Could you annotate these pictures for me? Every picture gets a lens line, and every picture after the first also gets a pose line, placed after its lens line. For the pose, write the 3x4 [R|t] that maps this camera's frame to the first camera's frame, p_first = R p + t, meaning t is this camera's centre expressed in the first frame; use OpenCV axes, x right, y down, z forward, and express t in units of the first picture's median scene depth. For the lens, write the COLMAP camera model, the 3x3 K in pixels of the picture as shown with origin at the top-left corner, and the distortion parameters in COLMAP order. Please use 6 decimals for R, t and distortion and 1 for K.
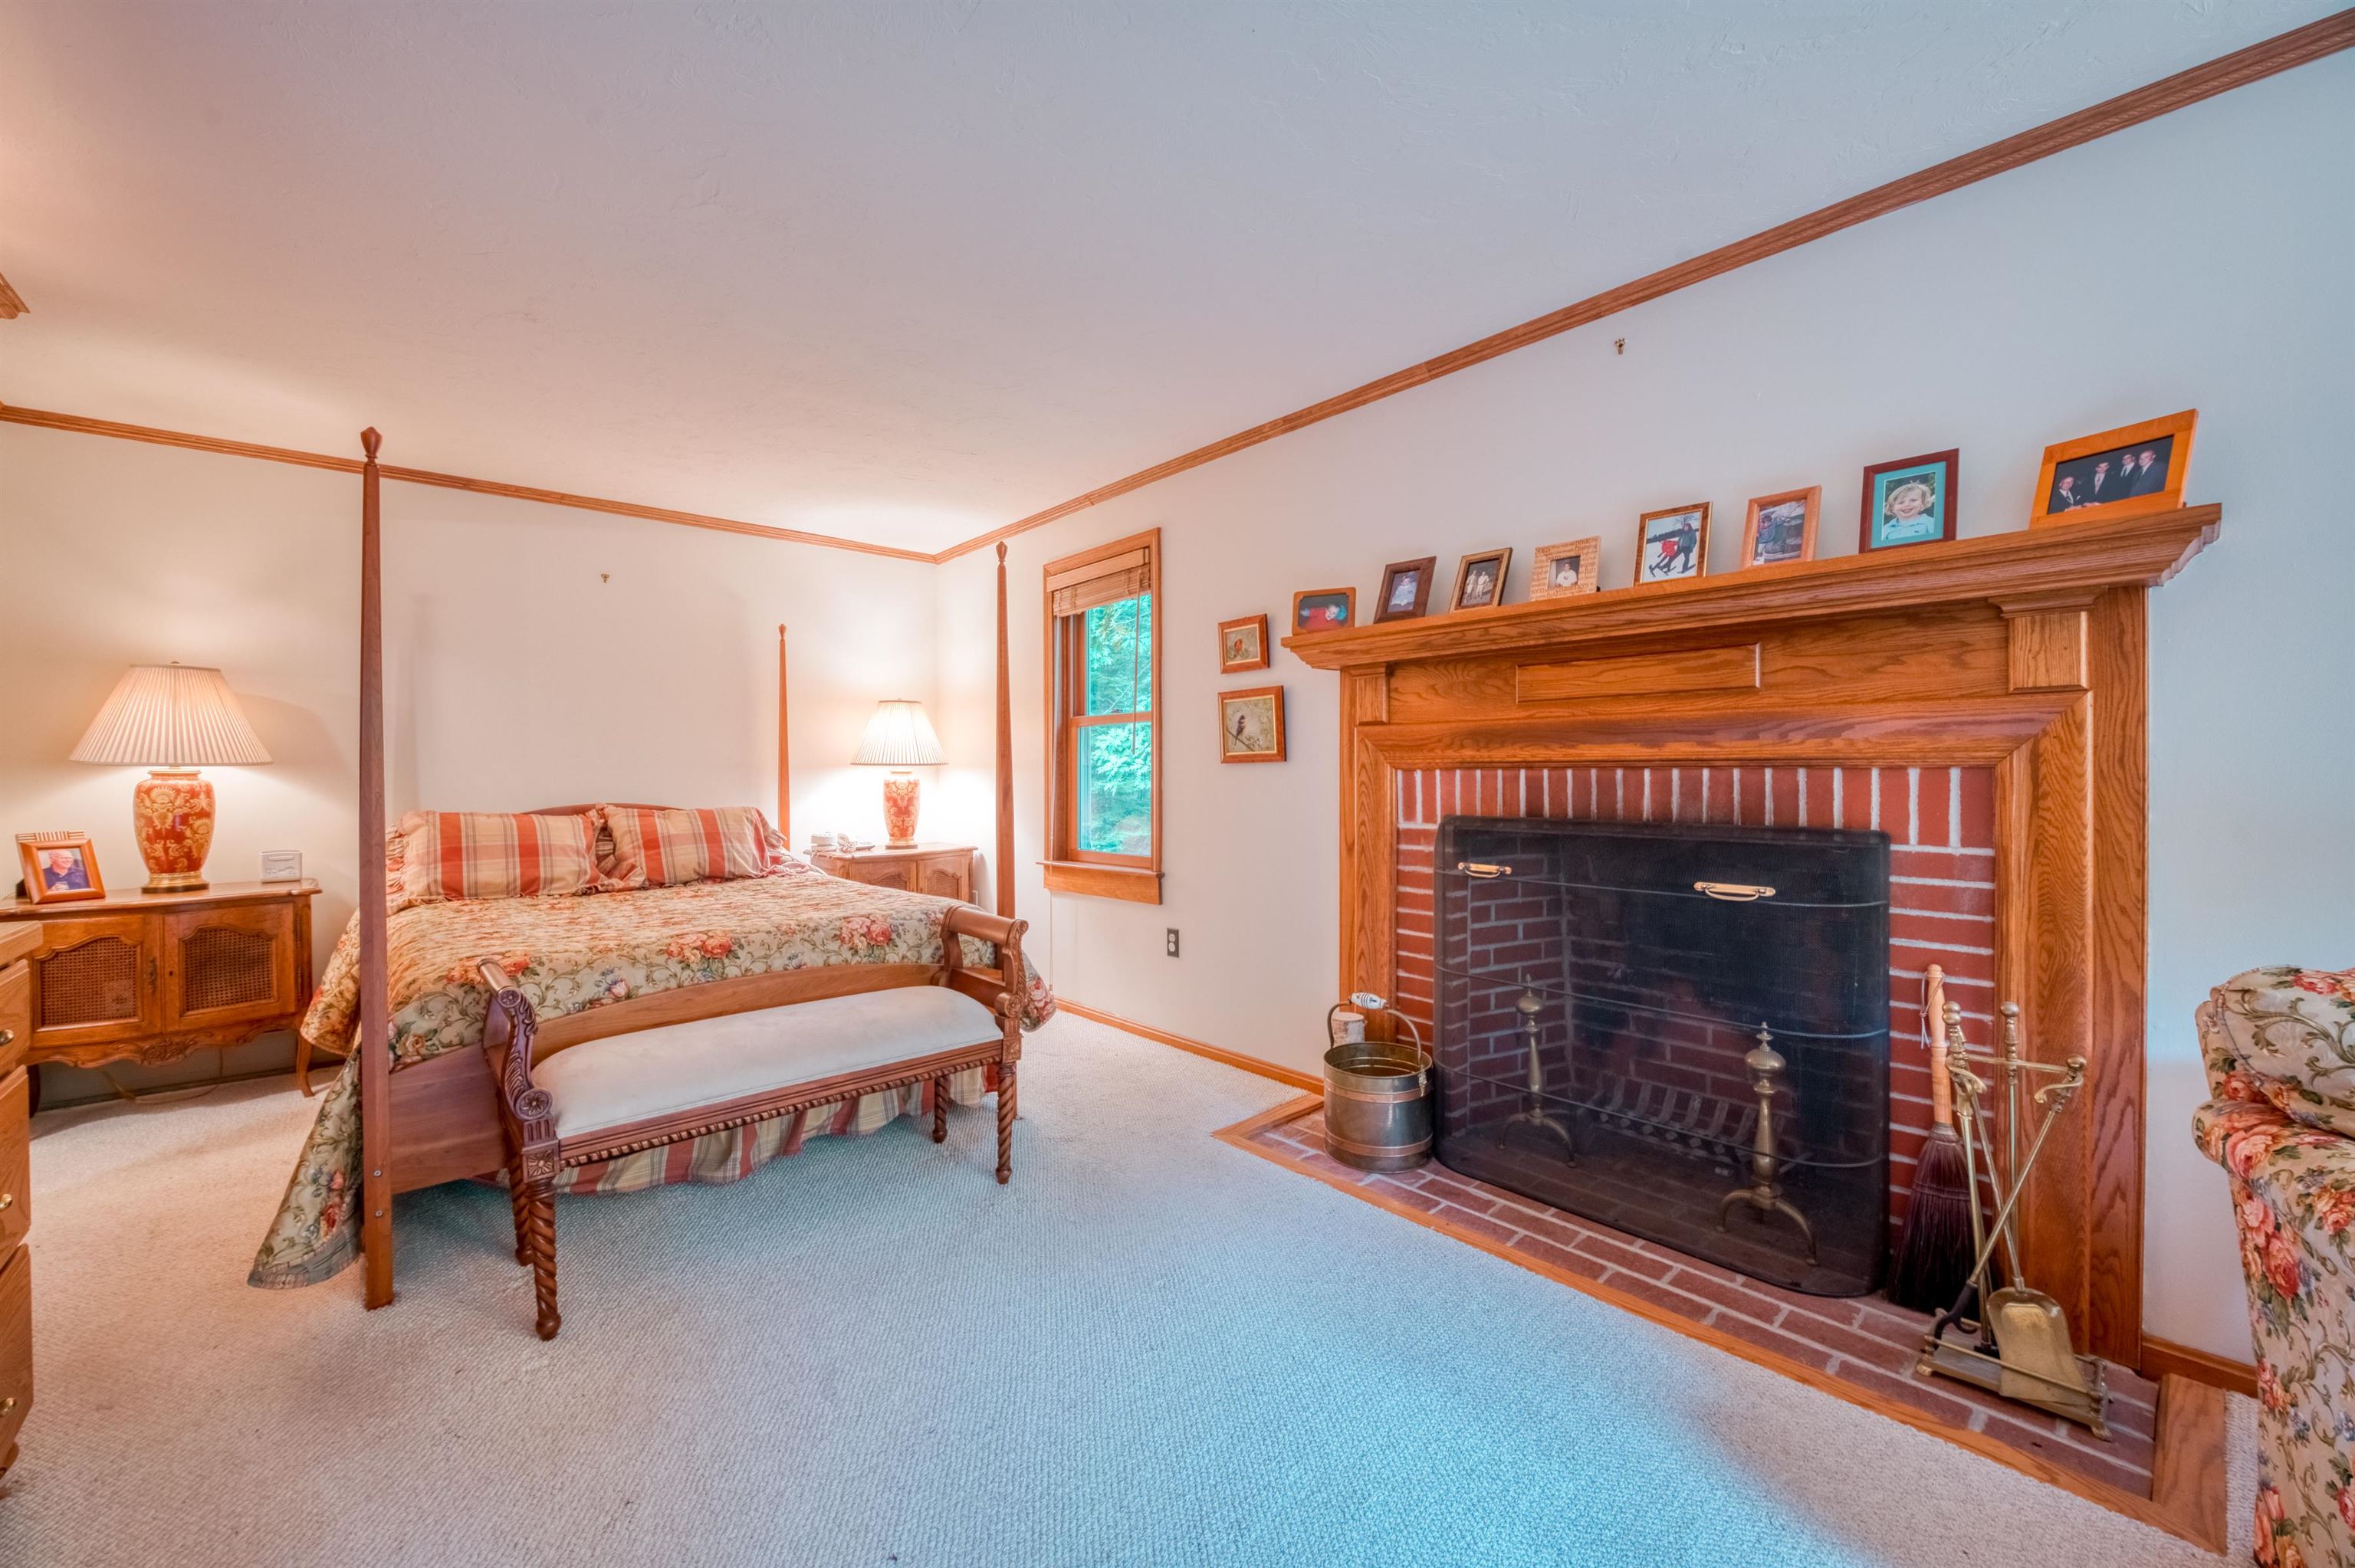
lens RADIAL K [[921.4, 0, 1184.4], [0, 921.4, 778.8], [0, 0, 1]] dist [0.002226, -0.000256]
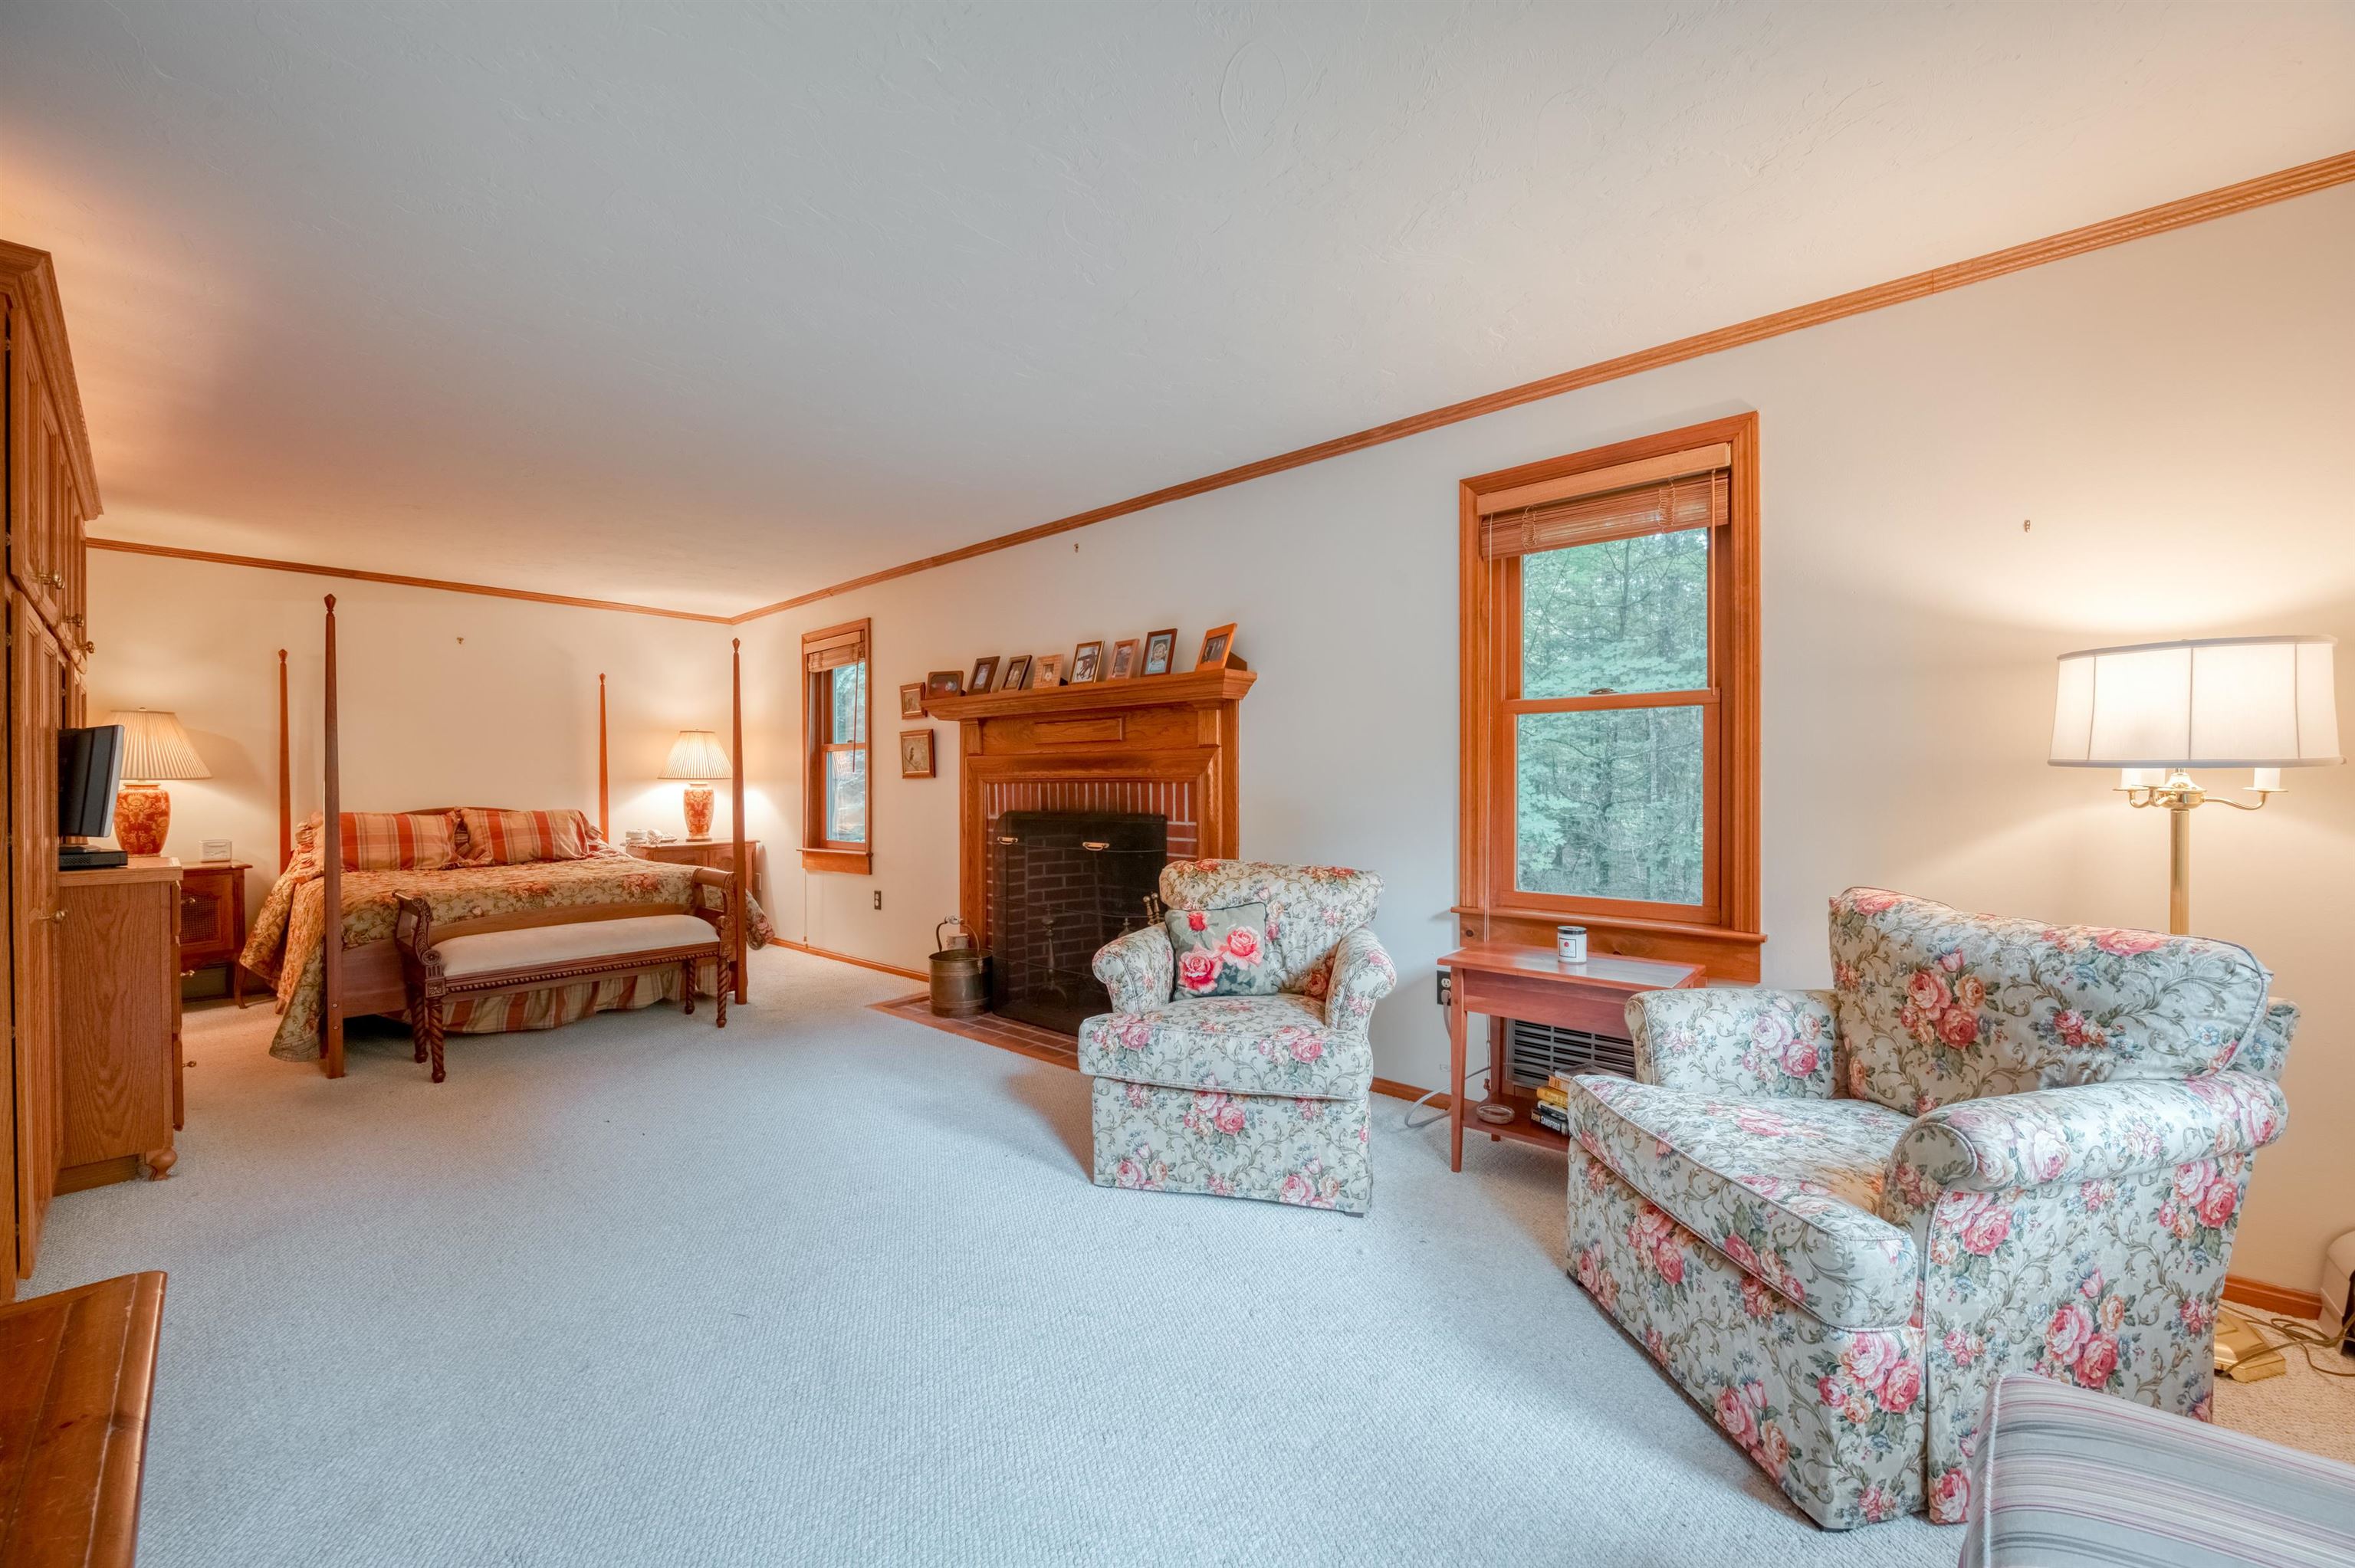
lens RADIAL K [[921.4, 0, 1177.9], [0, 921.4, 795.4], [0, 0, 1]] dist [0.002226, -0.000256]
pose [[0.993868, -0.000934, 0.110572, 0.396908], [0.000432, 0.999990, 0.004561, 0.004610], [-0.110575, -0.004485, 0.993858, -0.683164]]
